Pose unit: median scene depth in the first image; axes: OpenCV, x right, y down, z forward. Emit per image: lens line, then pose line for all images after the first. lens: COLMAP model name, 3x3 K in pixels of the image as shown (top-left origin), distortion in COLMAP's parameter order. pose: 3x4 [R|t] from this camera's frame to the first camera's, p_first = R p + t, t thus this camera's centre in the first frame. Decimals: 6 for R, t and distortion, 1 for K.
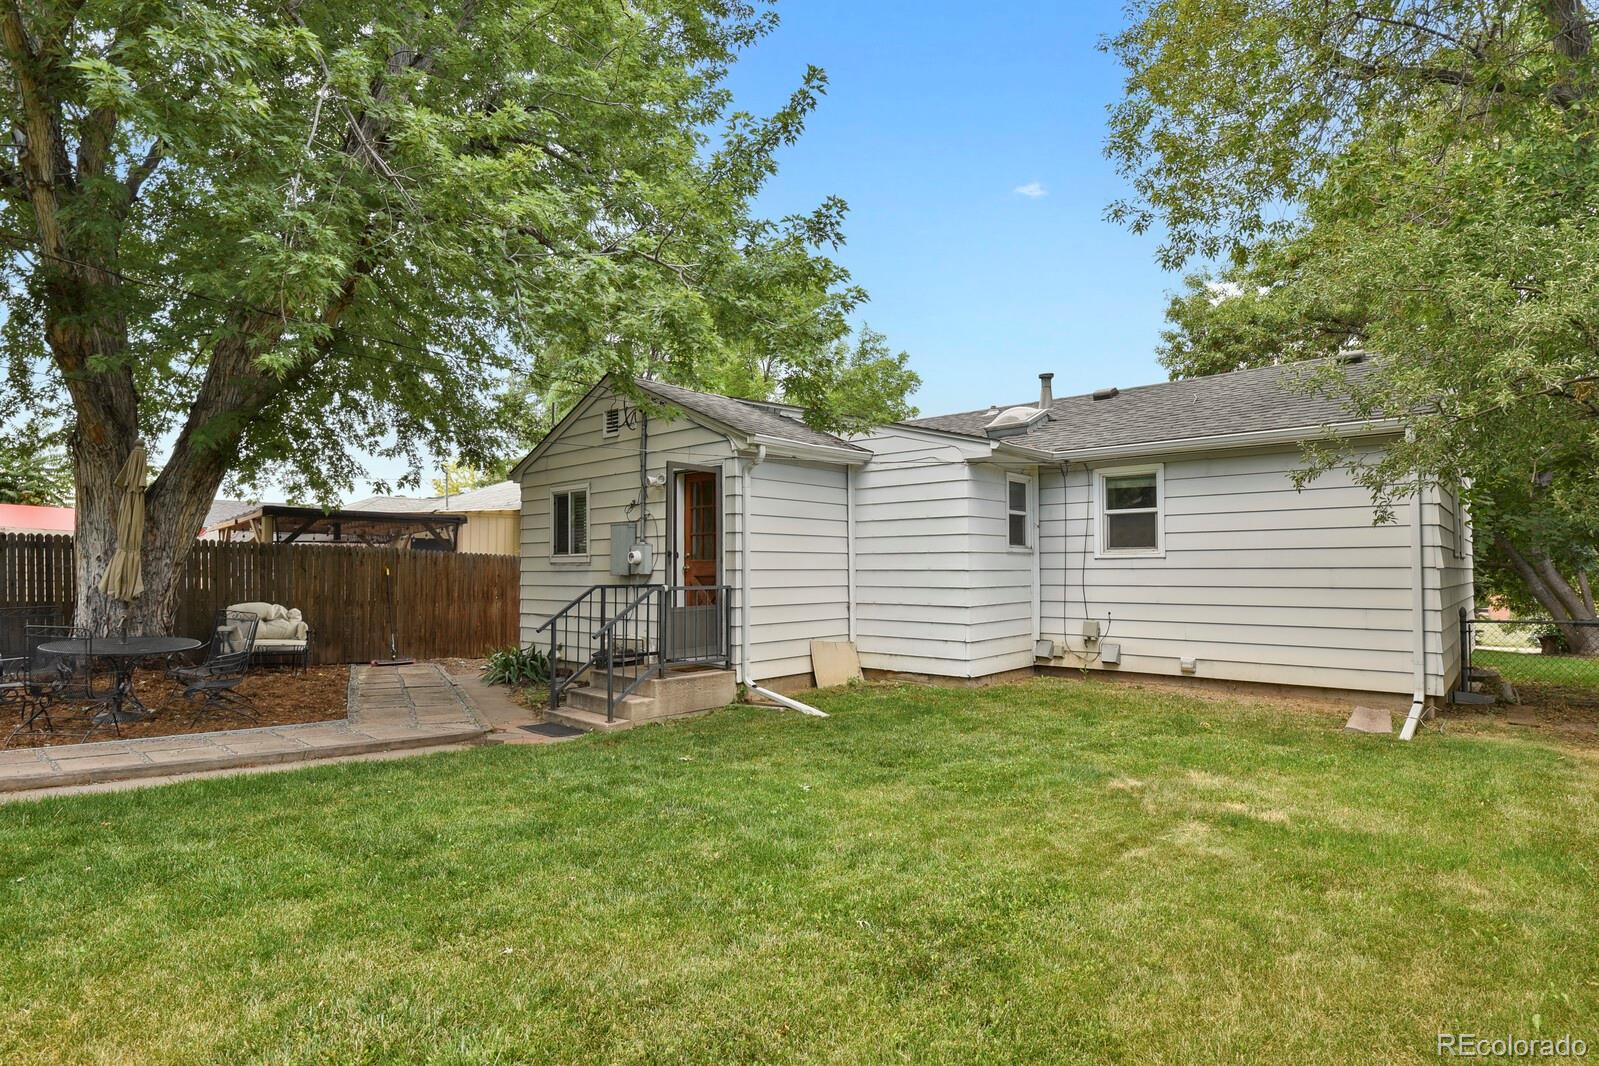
lens RADIAL K [[807.3, 0, 830.5], [0, 807.3, 548.7], [0, 0, 1]] dist [-0.002747, -0.000389]
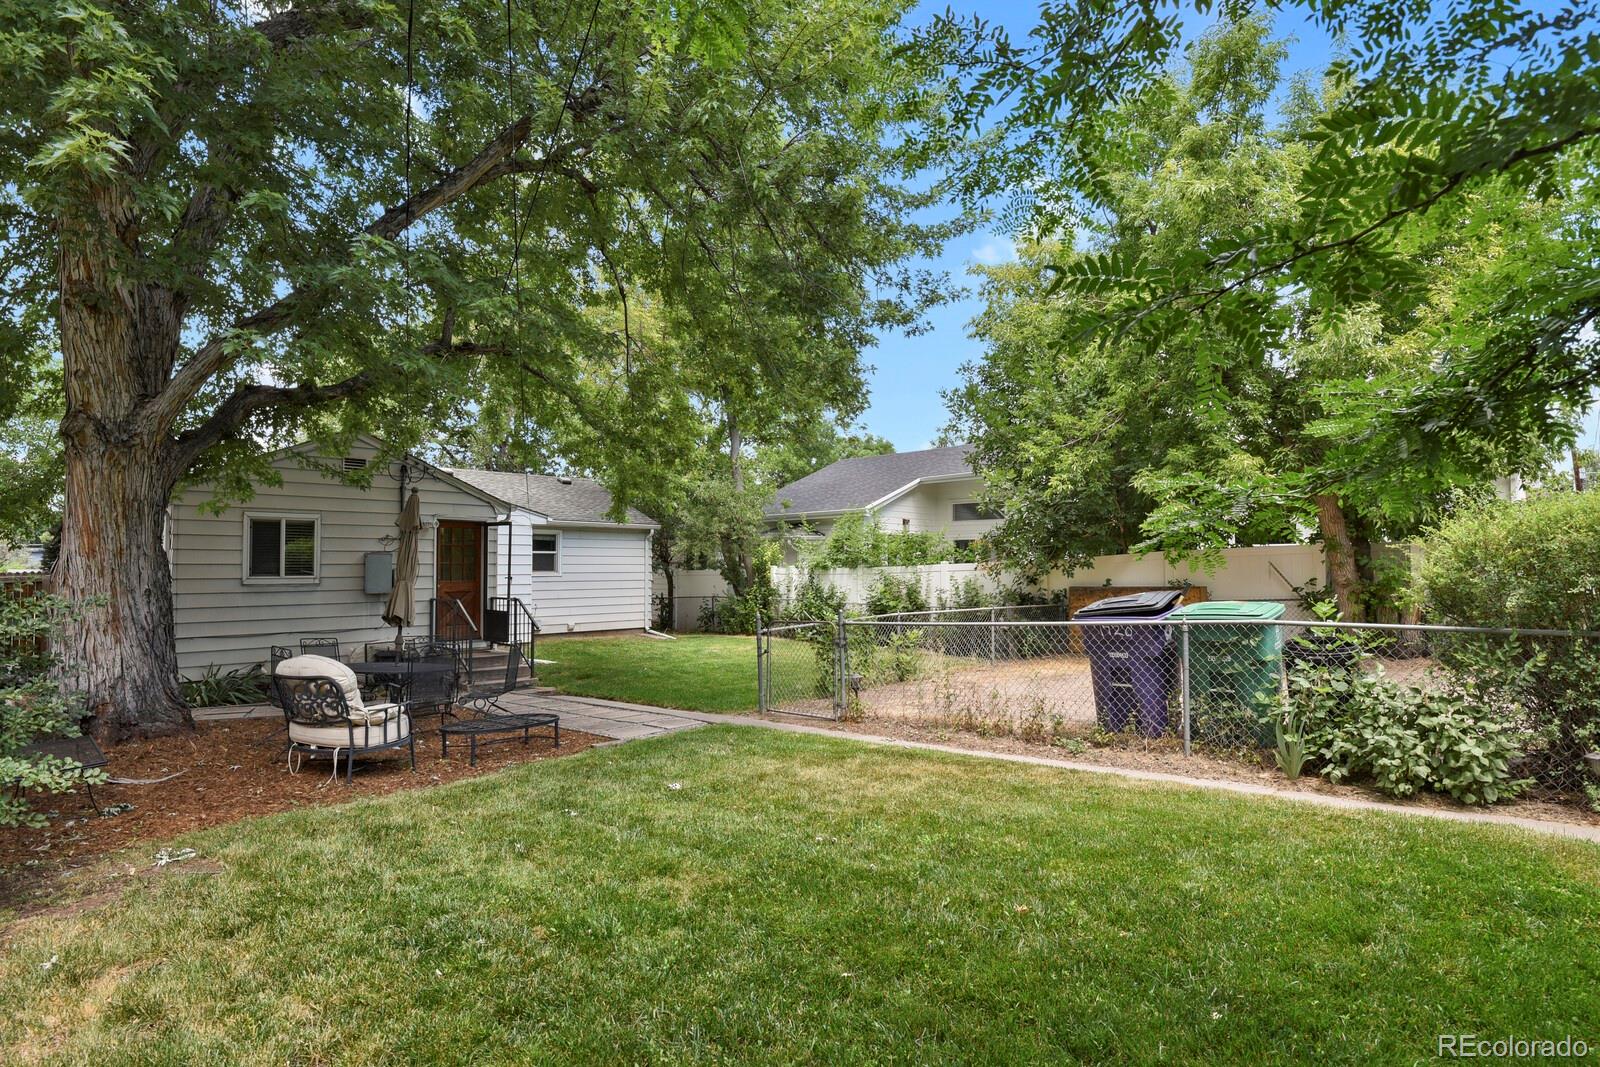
lens RADIAL K [[807.8, 0, 831.0], [0, 807.8, 549.2], [0, 0, 1]] dist [-0.002747, -0.000389]
pose [[0.001490, 0.023592, 0.999721, -1.594270], [-0.029228, 0.999296, -0.023538, -0.028700], [-0.999572, -0.029184, 0.002179, 0.293749]]
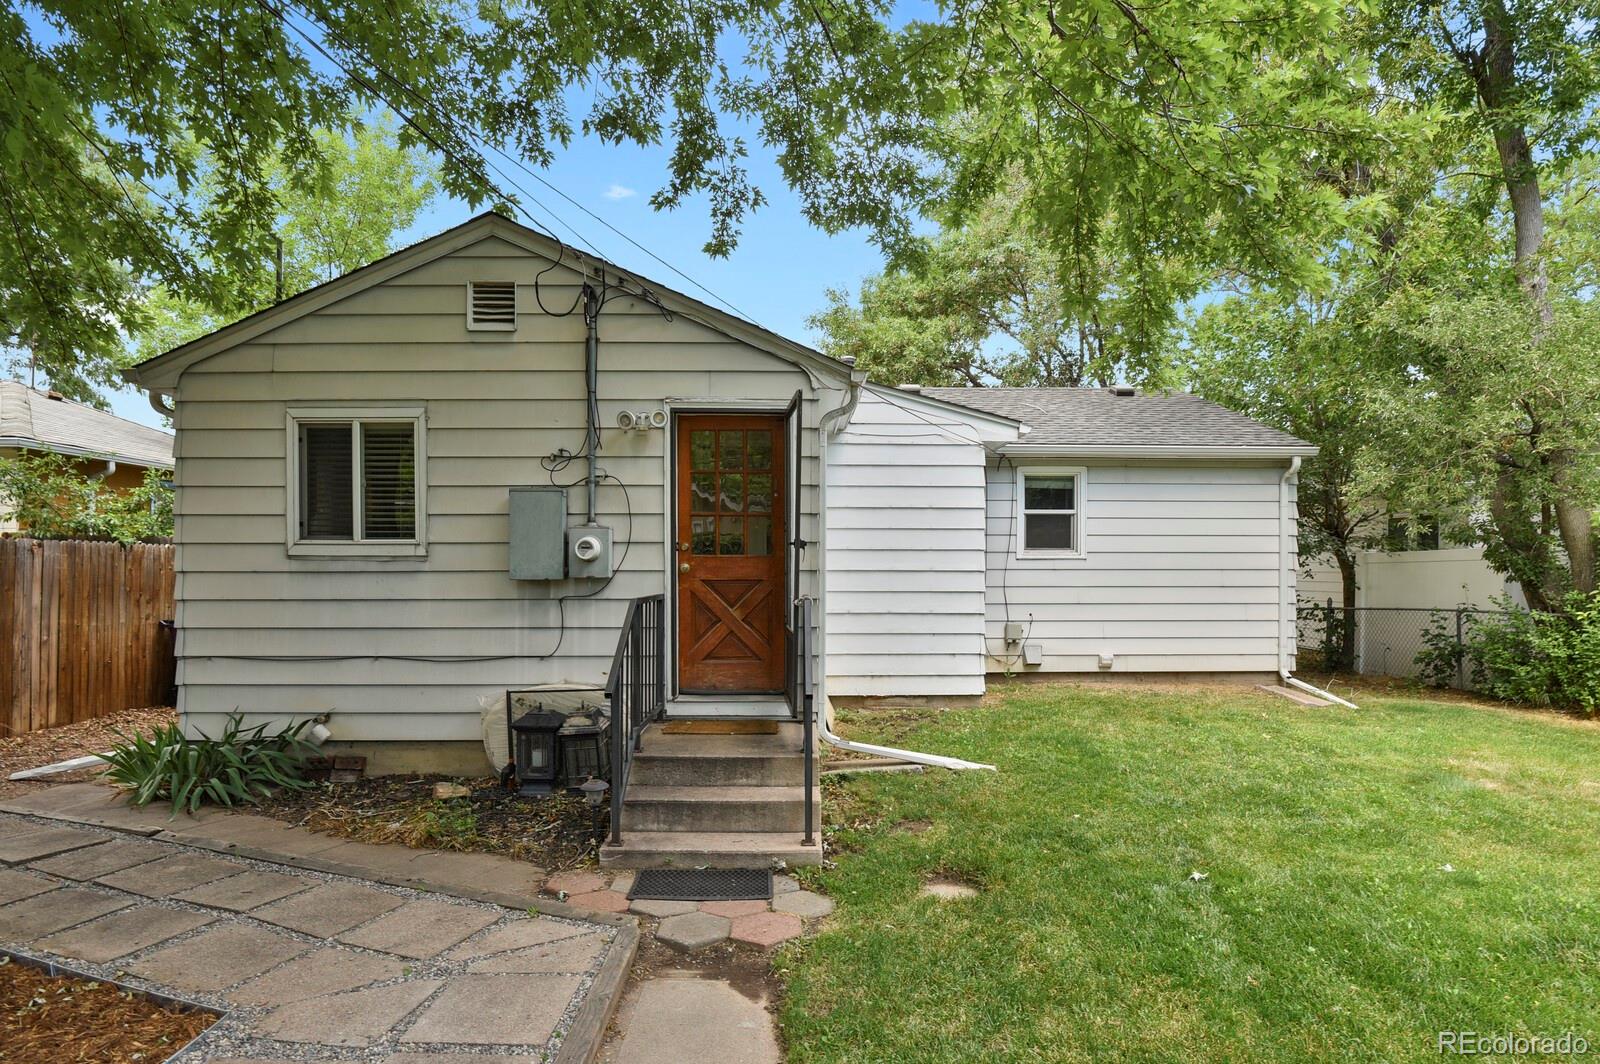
lens RADIAL K [[798.9, 0, 796.5], [0, 798.9, 577.7], [0, 0, 1]] dist [-0.029167, -0.000769]
pose [[0.734844, -0.005760, 0.678212, -0.524568], [-0.021647, 0.999255, 0.031942, 0.010163], [-0.677890, -0.038154, 0.734172, 0.482431]]
